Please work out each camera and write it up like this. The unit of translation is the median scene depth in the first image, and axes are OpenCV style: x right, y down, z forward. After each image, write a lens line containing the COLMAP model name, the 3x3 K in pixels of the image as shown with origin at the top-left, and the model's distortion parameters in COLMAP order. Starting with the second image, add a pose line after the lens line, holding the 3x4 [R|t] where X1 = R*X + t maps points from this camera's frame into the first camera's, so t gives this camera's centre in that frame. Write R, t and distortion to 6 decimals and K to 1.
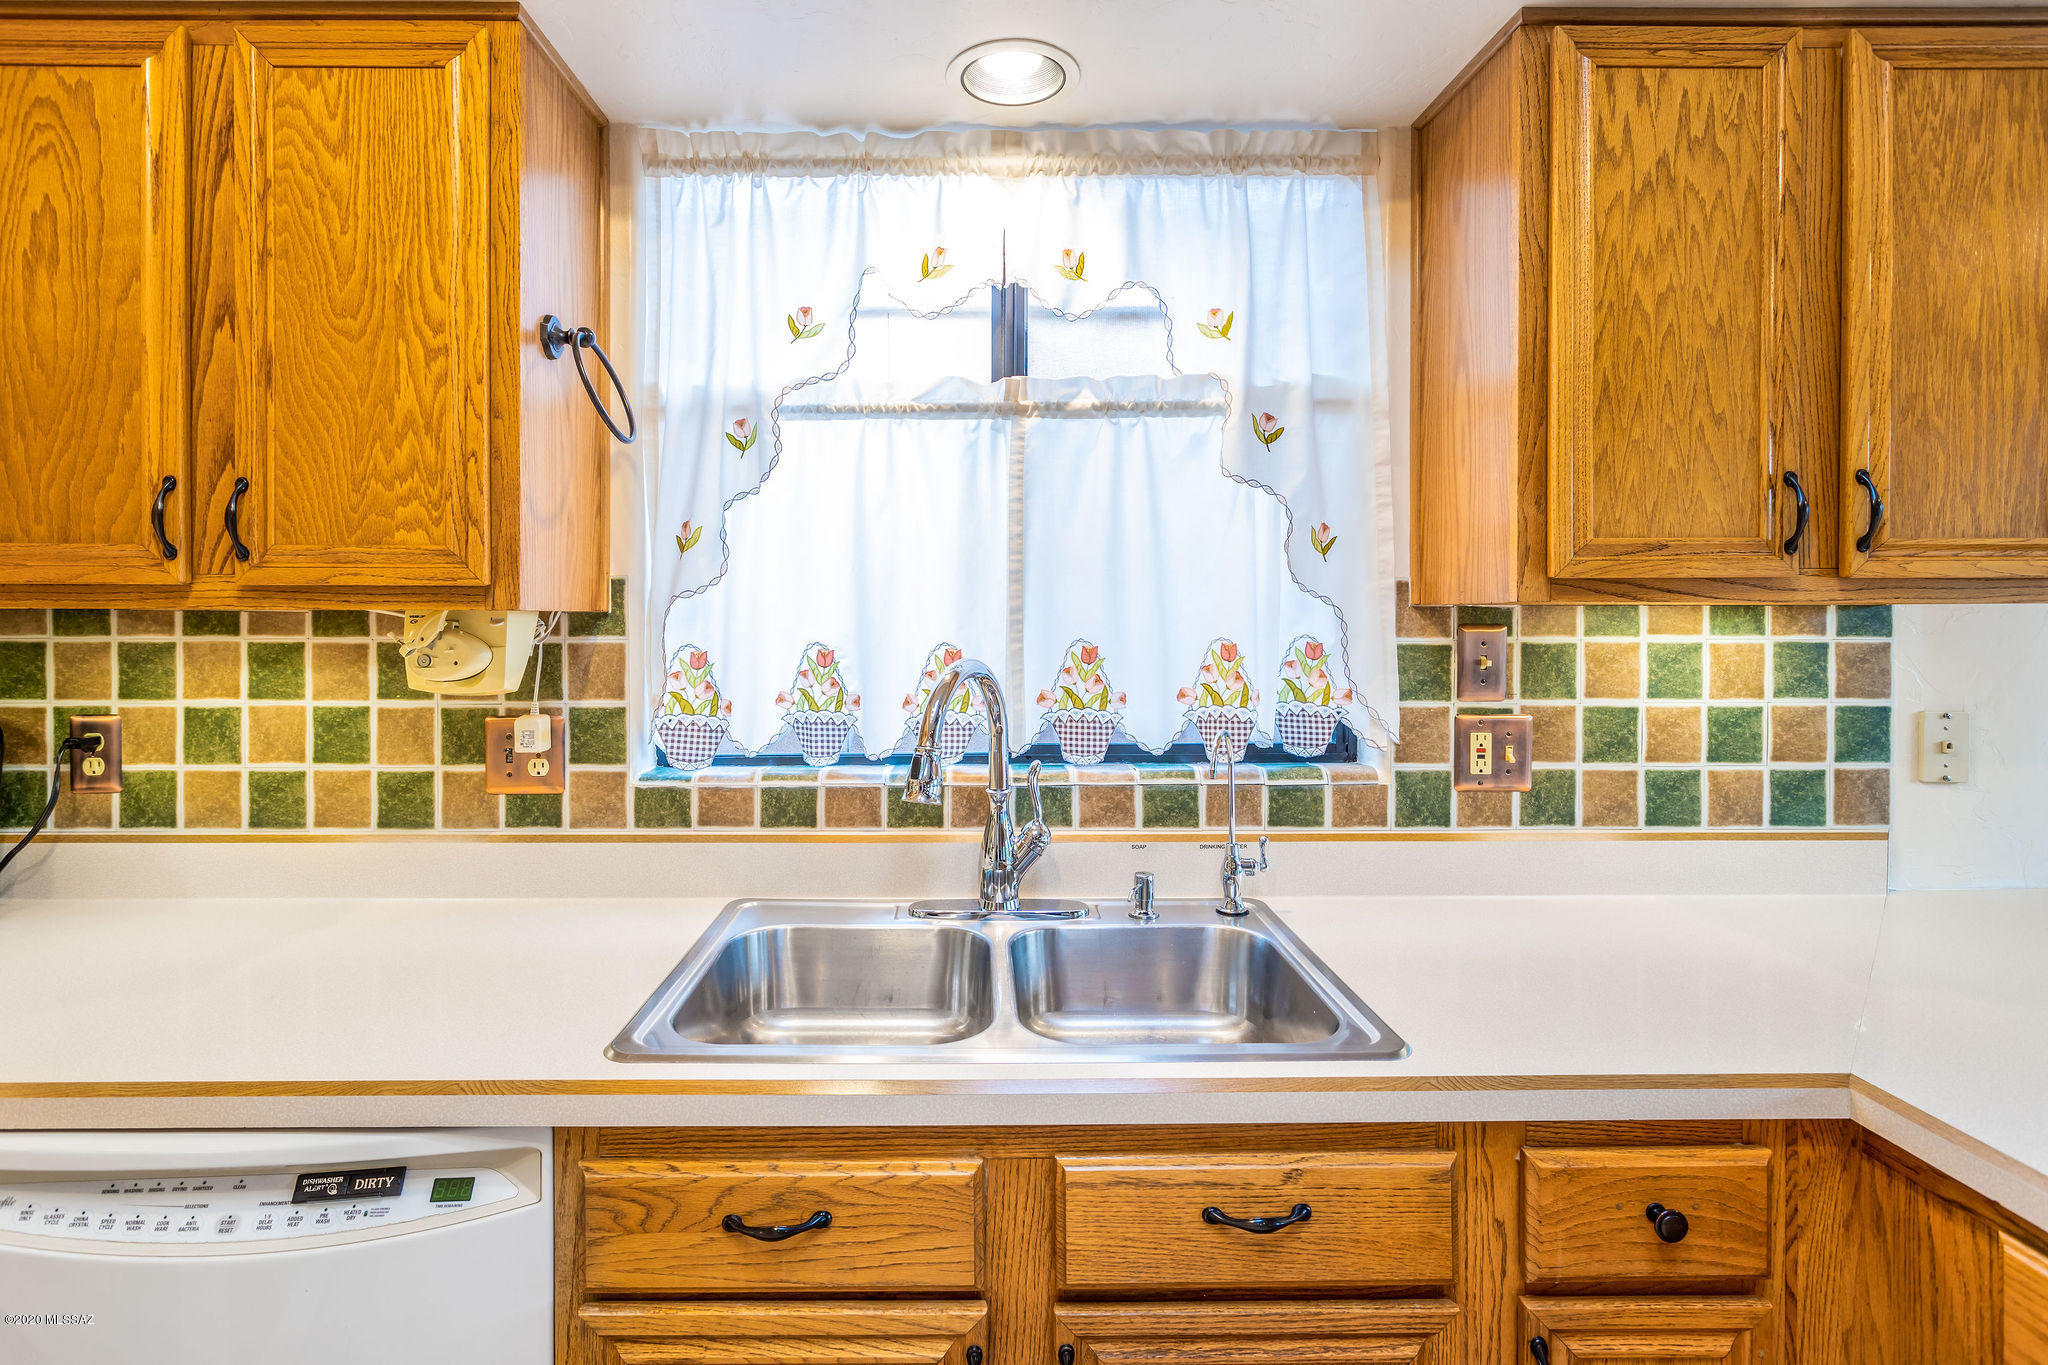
lens RADIAL K [[993.8, 0, 940.4], [0, 993.8, 622.7], [0, 0, 1]] dist [-0.000748, 0.000444]
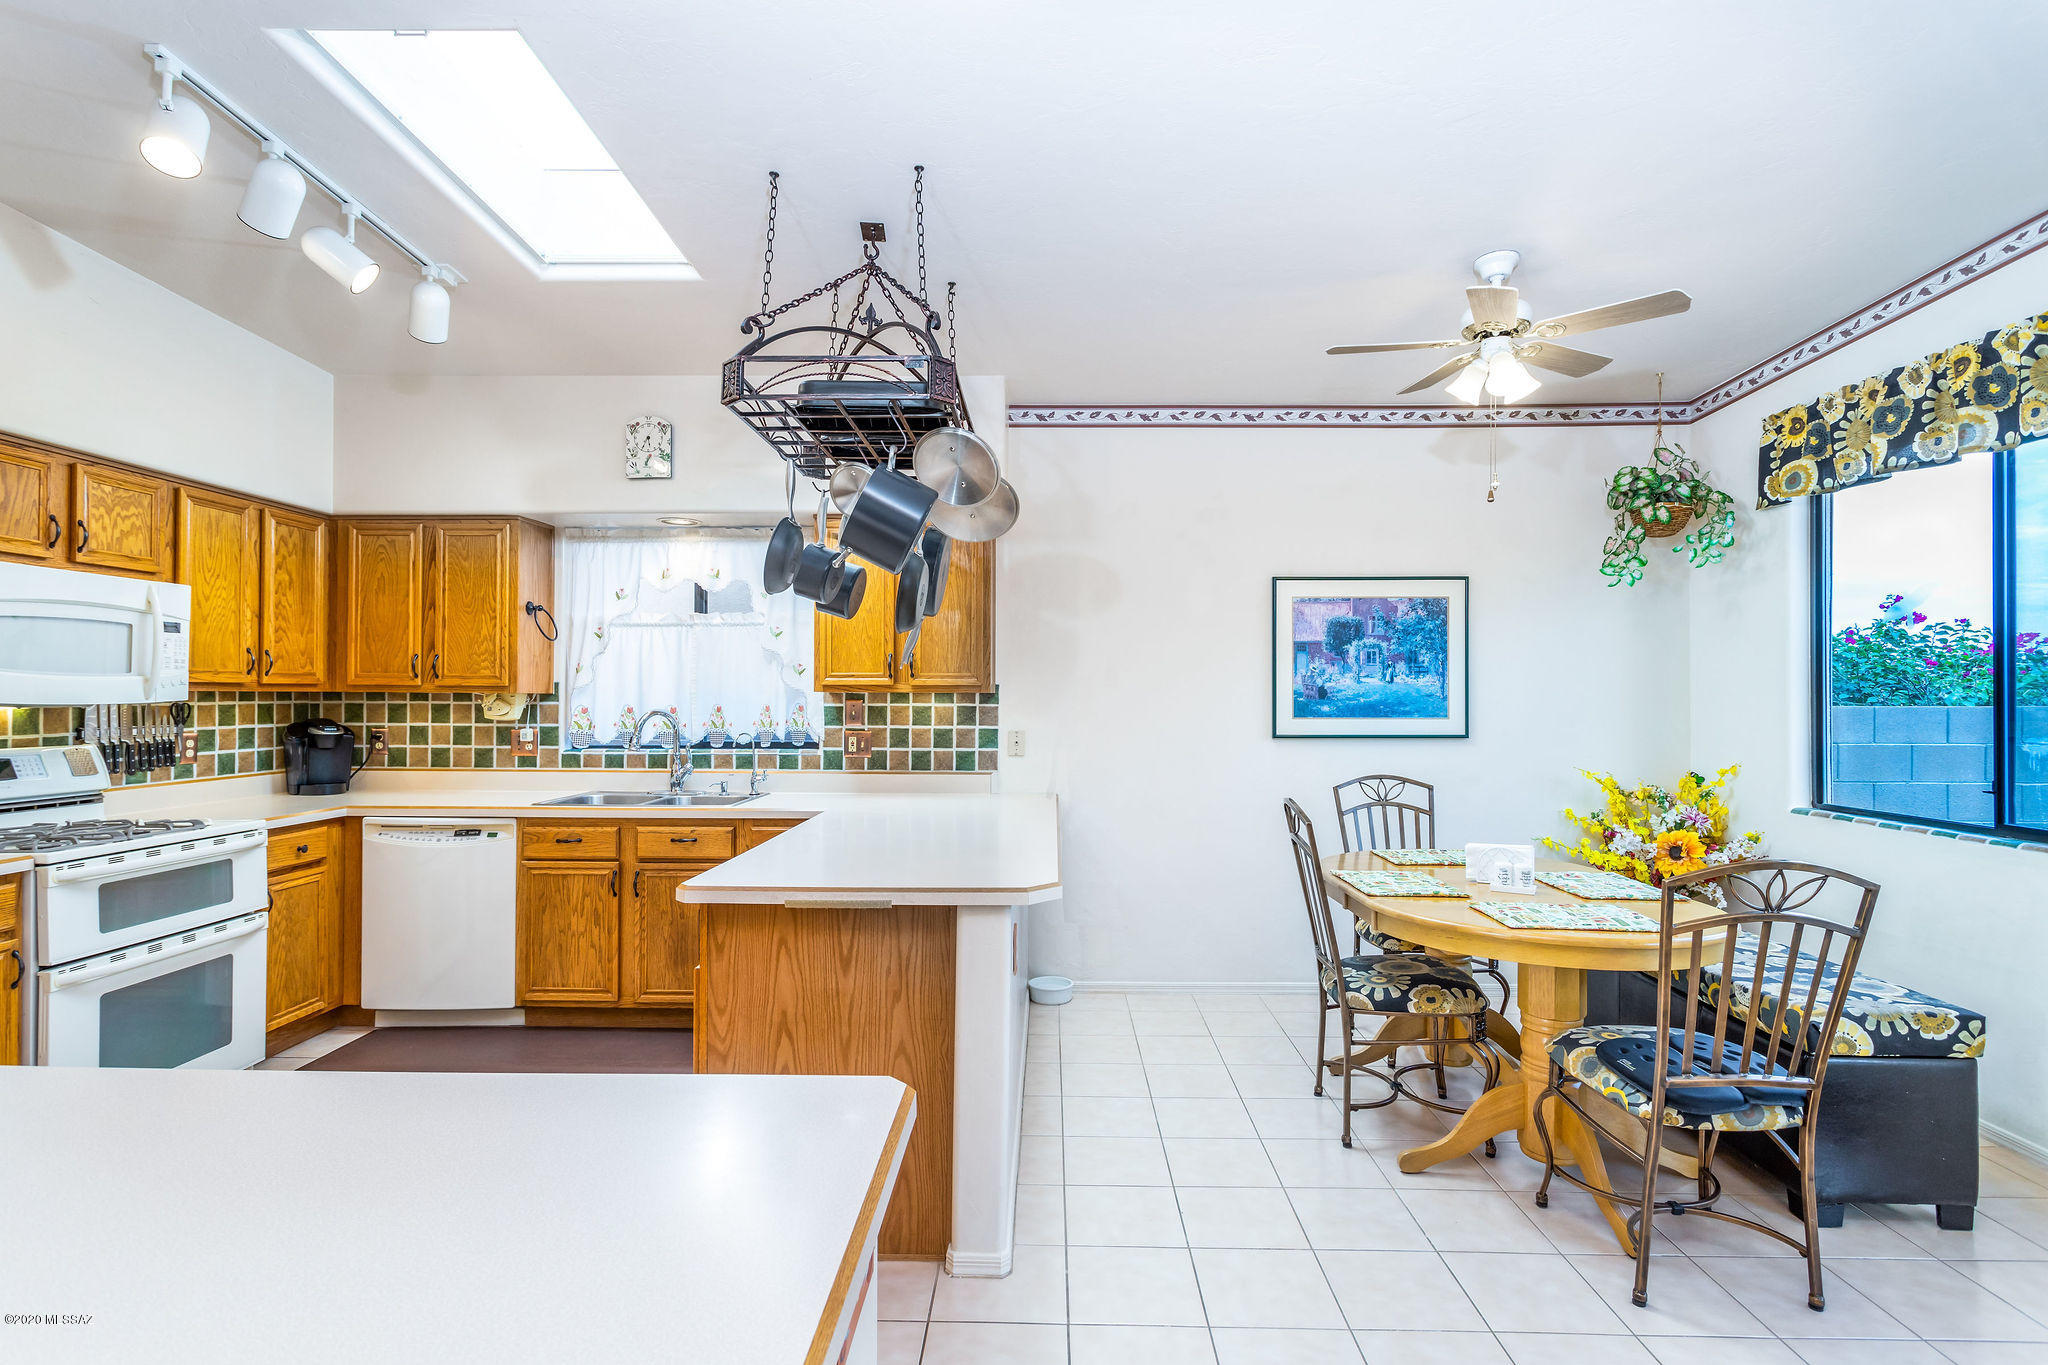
lens RADIAL K [[1026.3, 0, 1016.2], [0, 1026.3, 688.8], [0, 0, 1]] dist [0.002472, 0.000956]
pose [[0.999665, 0.003937, -0.025587, 1.108712], [-0.004294, 0.999894, -0.013896, 0.010830], [0.025529, 0.014002, 0.999576, -1.991445]]
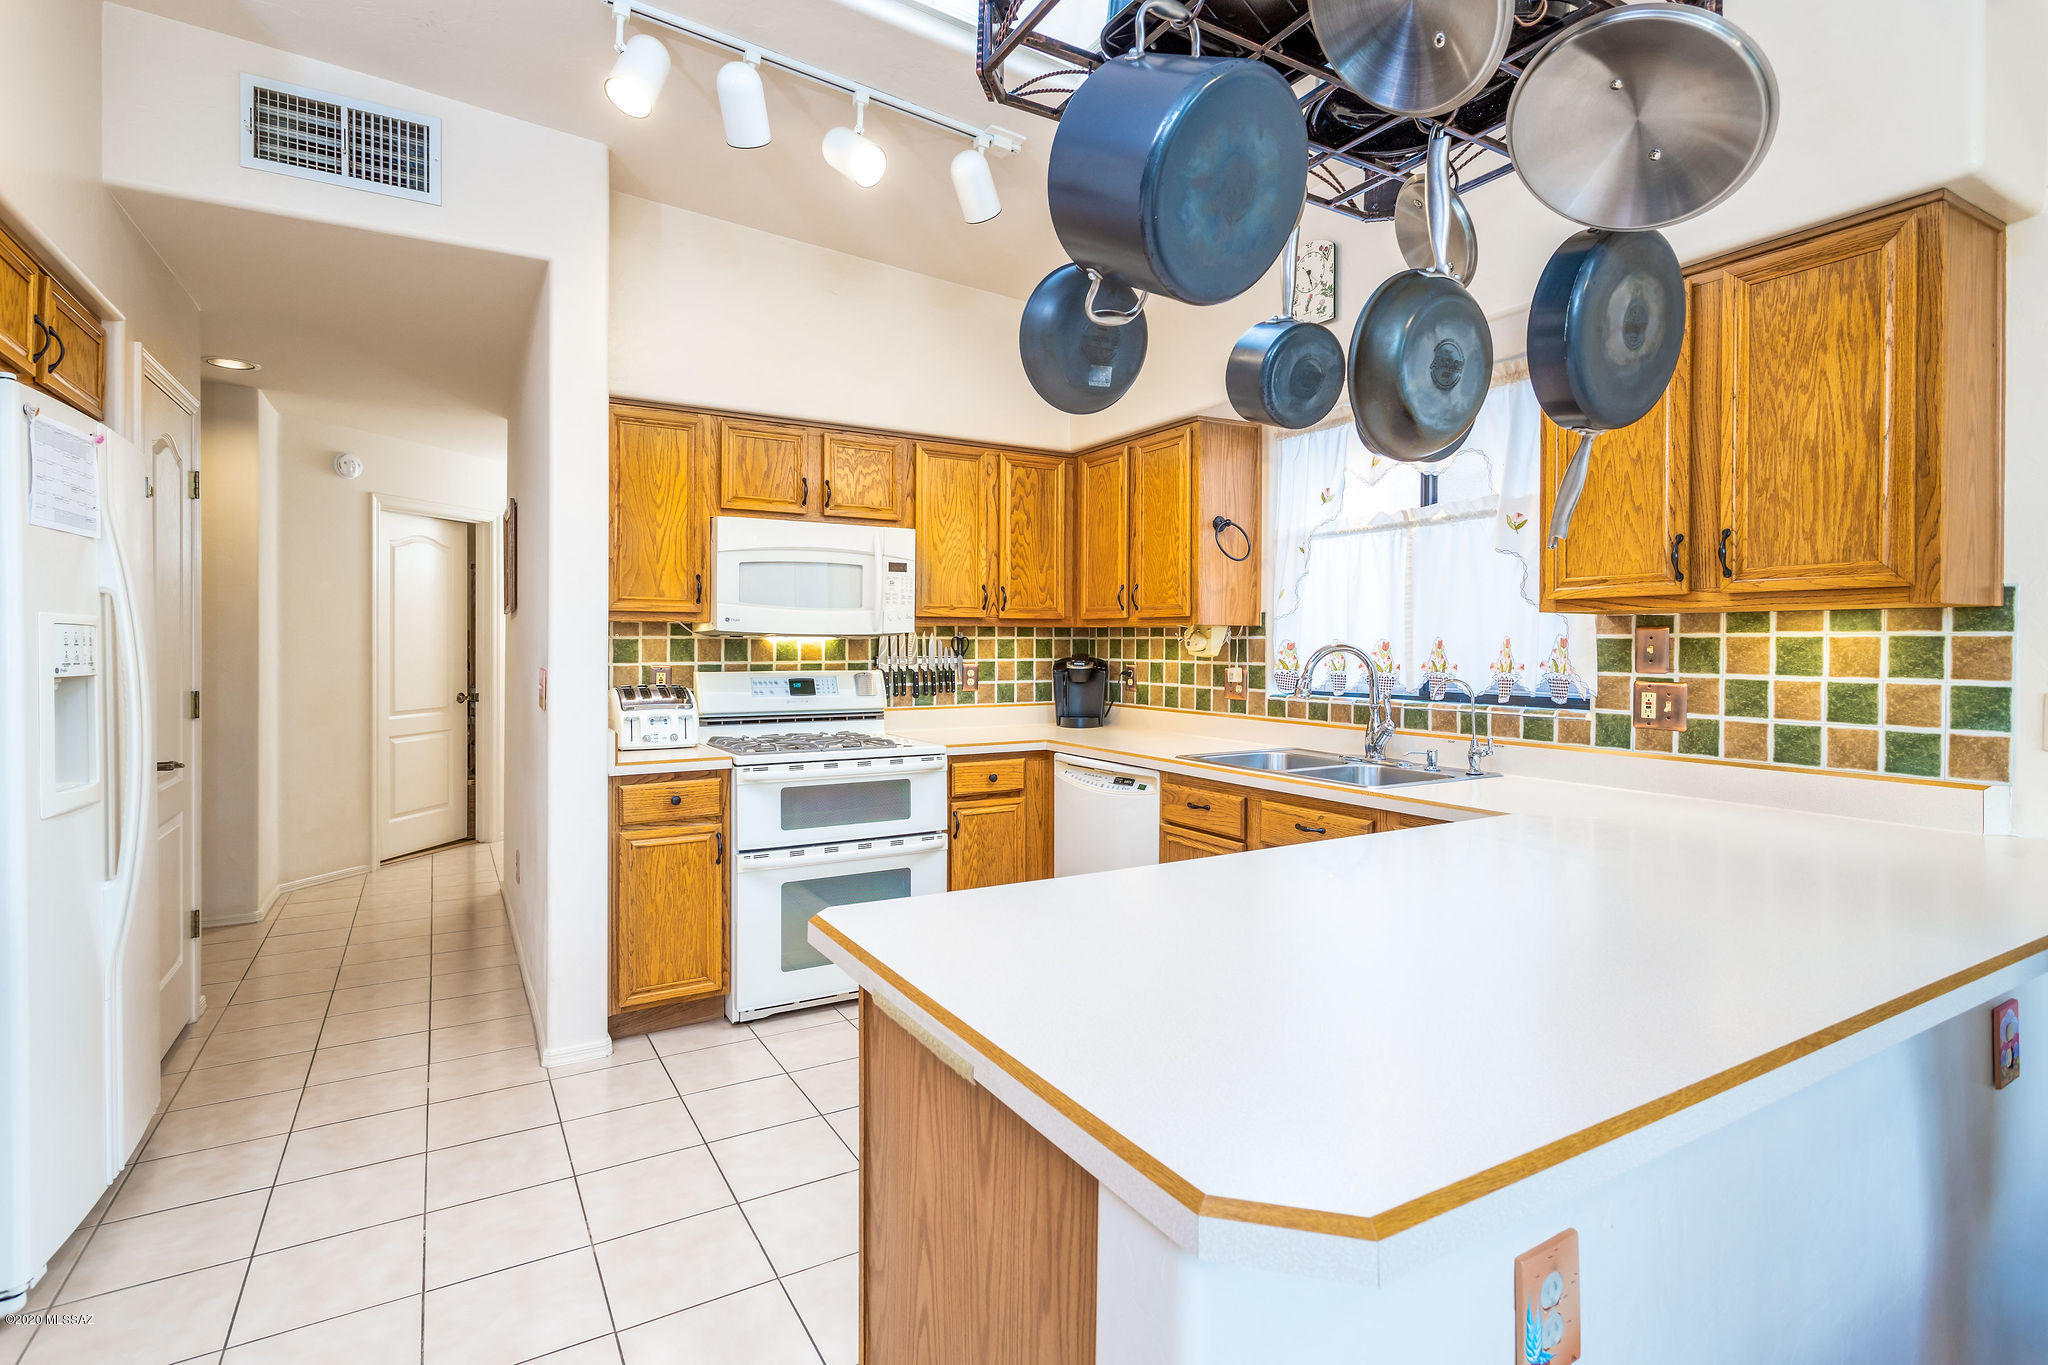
lens RADIAL K [[968.7, 0, 1015.0], [0, 968.7, 647.3], [0, 0, 1]] dist [0.003564, 0.000619]
pose [[0.501391, 0.004516, -0.865209, 1.417174], [-0.010953, 0.999939, -0.001128, 0.050561], [0.865151, 0.010042, 0.501410, -0.705679]]
